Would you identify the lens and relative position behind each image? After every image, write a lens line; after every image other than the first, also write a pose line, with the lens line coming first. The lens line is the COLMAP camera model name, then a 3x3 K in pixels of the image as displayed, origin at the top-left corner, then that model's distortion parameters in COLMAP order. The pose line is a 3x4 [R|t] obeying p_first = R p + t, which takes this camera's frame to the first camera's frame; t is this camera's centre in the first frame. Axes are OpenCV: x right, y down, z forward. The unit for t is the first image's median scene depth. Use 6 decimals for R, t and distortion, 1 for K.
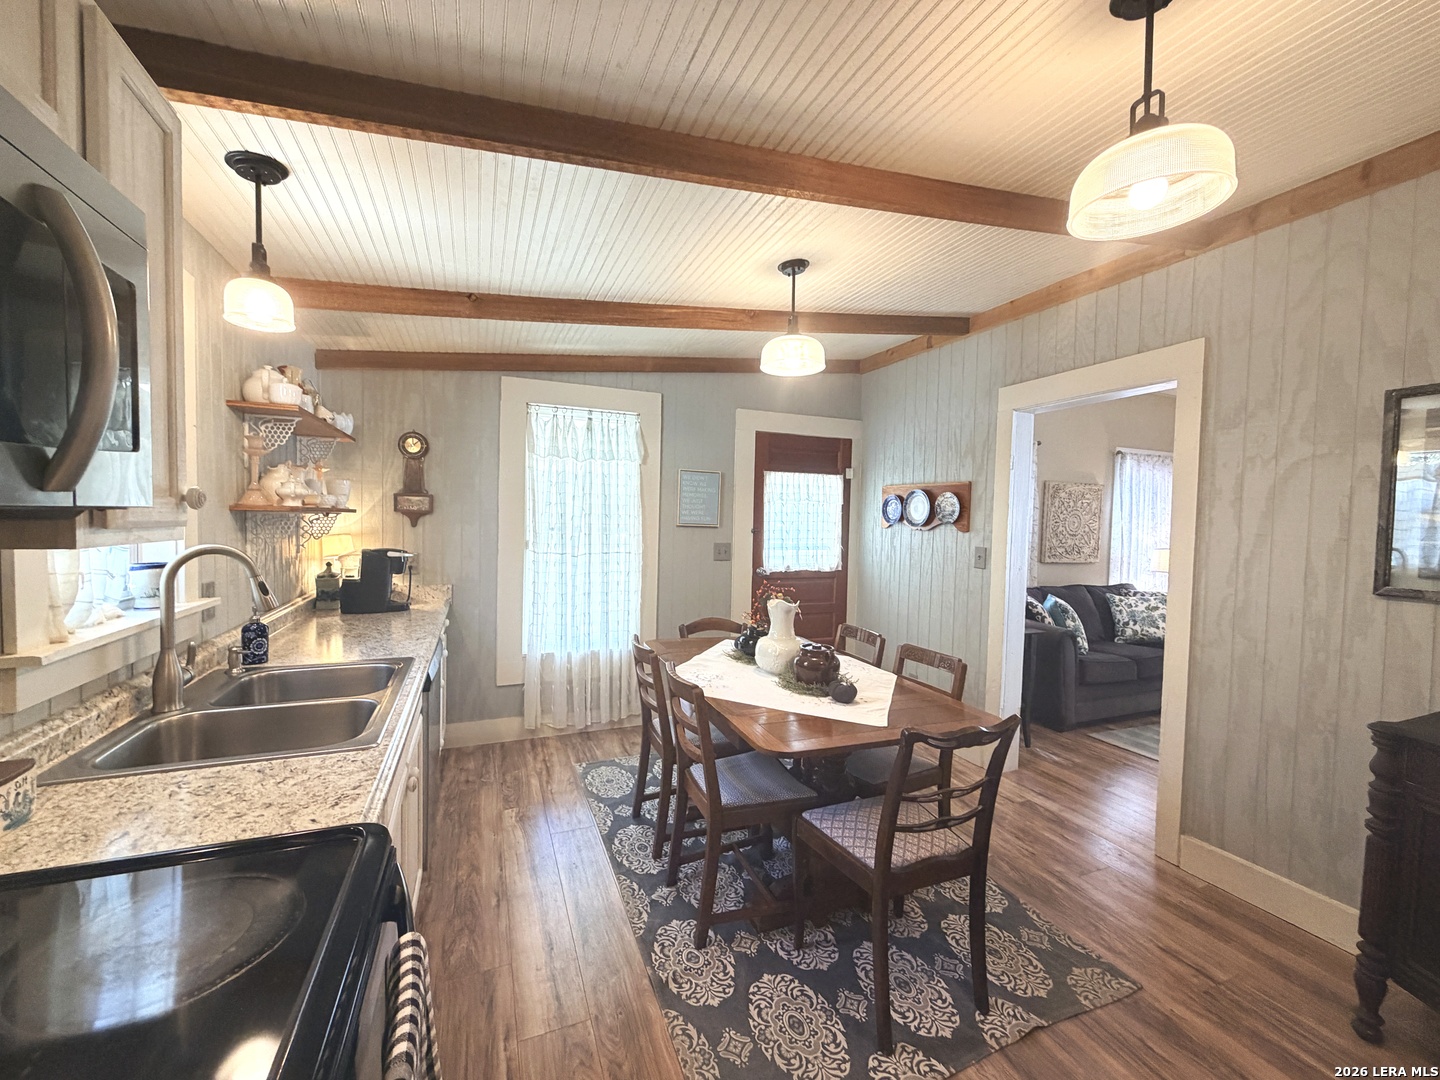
lens RADIAL K [[575.7, 0, 715.9], [0, 575.7, 542.1], [0, 0, 1]] dist [-0.001091, 0.000329]
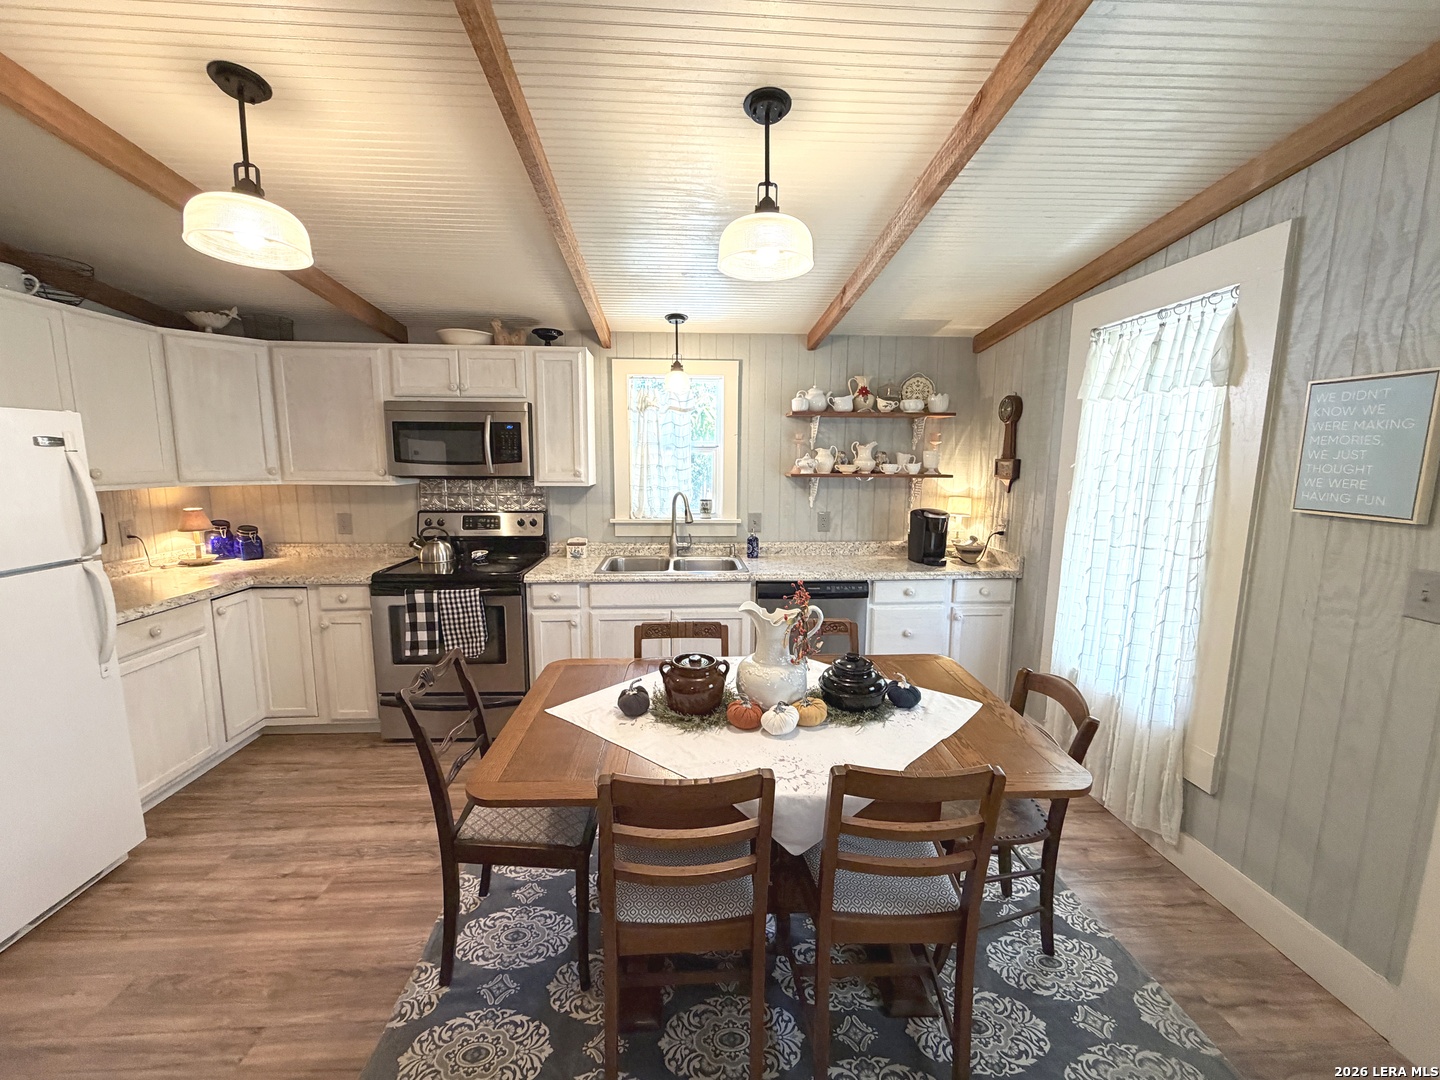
lens RADIAL K [[588.7, 0, 715.7], [0, 588.7, 543.9], [0, 0, 1]] dist [-0.002674, -0.000154]
pose [[-0.326350, 0.111790, -0.938615, 0.539199], [-0.051446, 0.989410, 0.135727, -0.046096], [0.943848, 0.092583, -0.317142, 0.772848]]
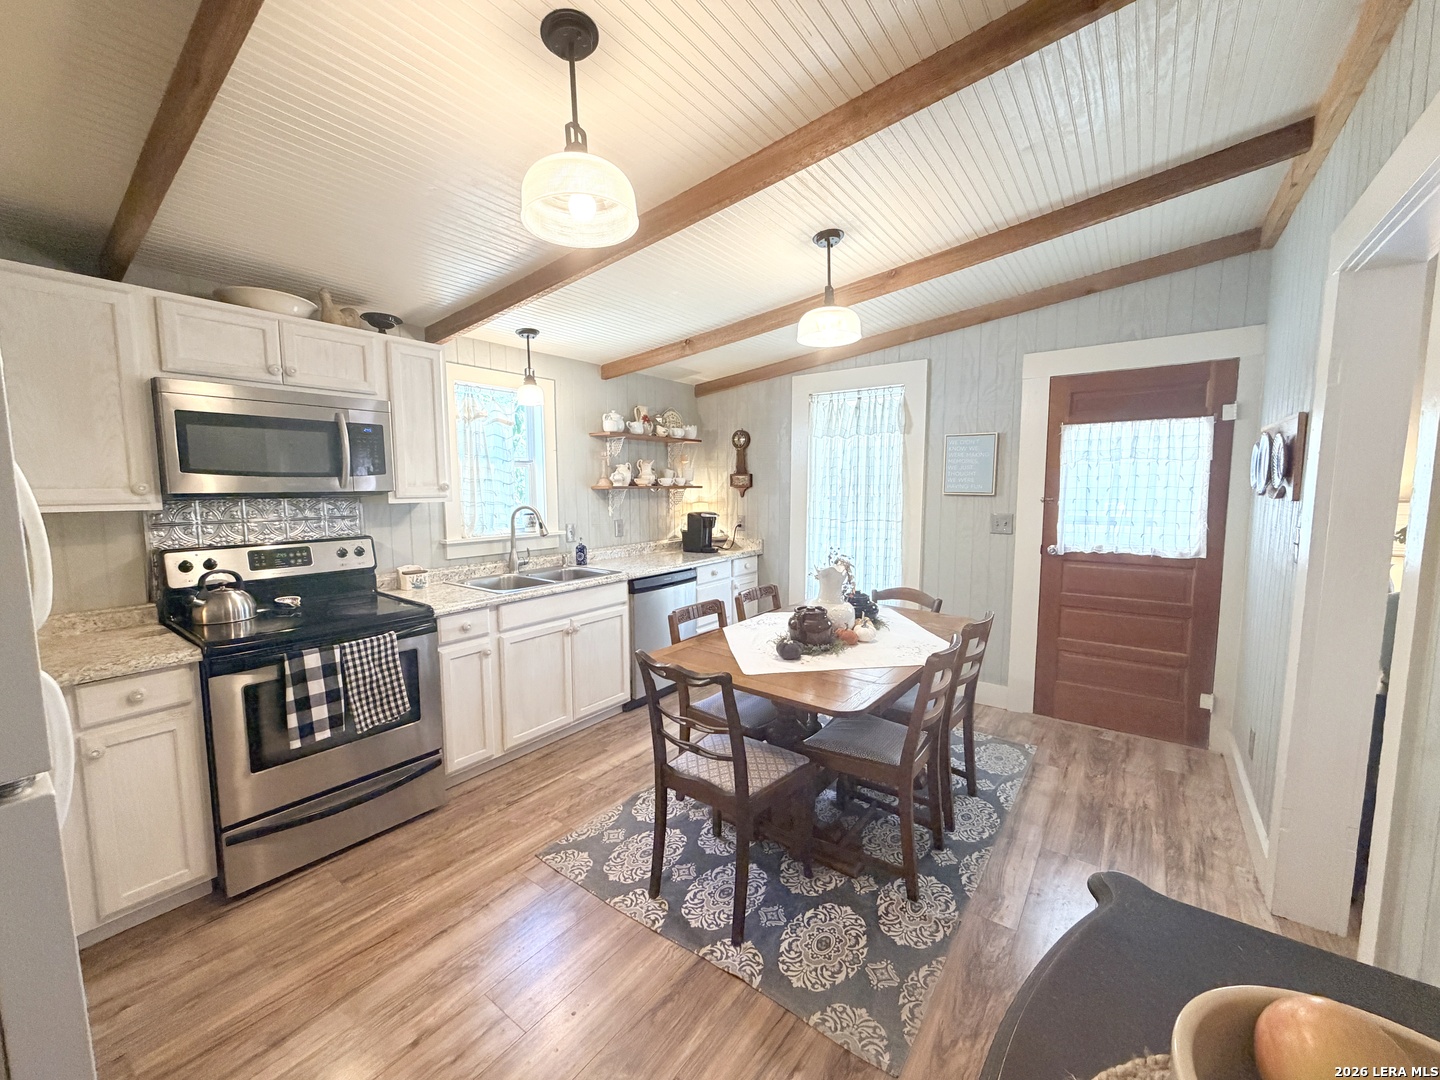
lens RADIAL K [[575.7, 0, 715.9], [0, 575.7, 542.1], [0, 0, 1]] dist [-0.001091, 0.000329]
pose [[0.513254, 0.061495, -0.856031, 0.601954], [-0.019106, 0.998001, 0.060238, 0.000129], [0.858024, -0.014562, 0.513403, 0.192594]]
